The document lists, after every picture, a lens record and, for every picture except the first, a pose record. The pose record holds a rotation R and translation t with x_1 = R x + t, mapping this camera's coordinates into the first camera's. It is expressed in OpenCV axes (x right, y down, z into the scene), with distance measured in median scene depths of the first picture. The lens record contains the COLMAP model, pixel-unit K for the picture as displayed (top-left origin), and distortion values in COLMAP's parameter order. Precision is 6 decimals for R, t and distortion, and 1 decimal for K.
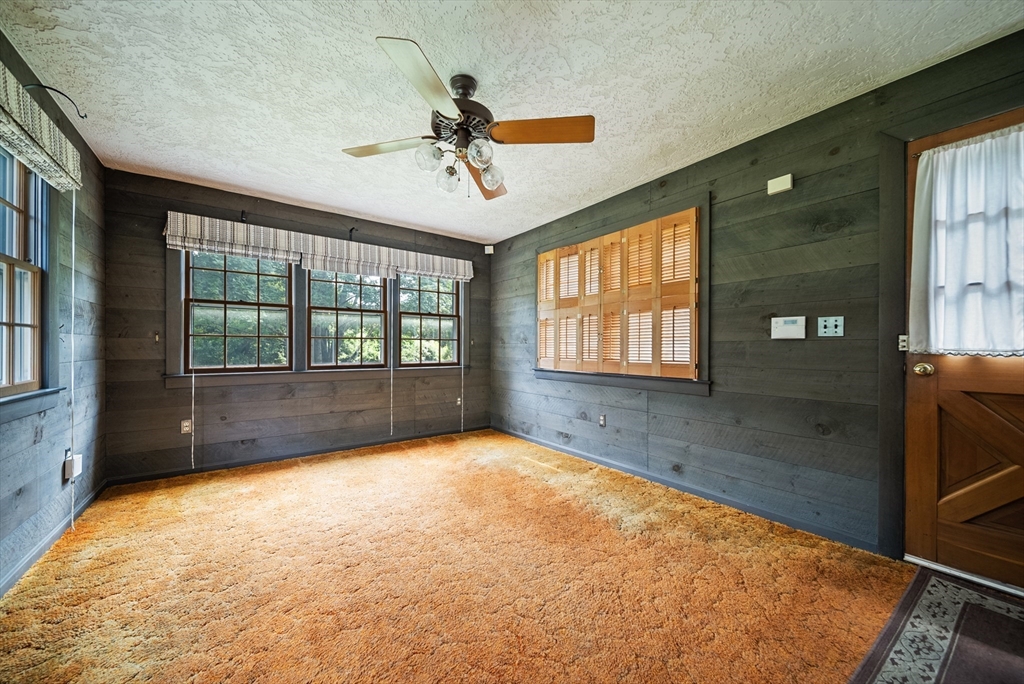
lens RADIAL K [[361.8, 0, 513.0], [0, 361.8, 342.1], [0, 0, 1]] dist [-0.001280, -0.000460]
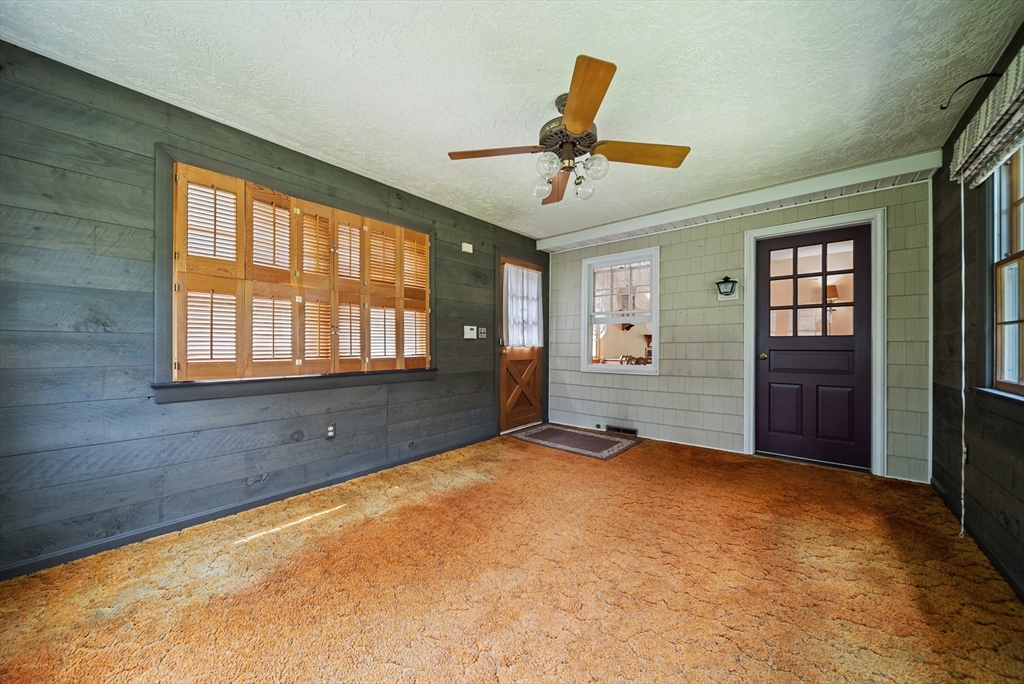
lens RADIAL K [[361.8, 0, 513.0], [0, 361.8, 342.1], [0, 0, 1]] dist [-0.001280, -0.000460]
pose [[-0.225235, 0.009045, 0.974263, -0.733329], [-0.013755, 0.999828, -0.012462, 0.020149], [-0.974207, -0.016208, -0.225072, 0.886170]]
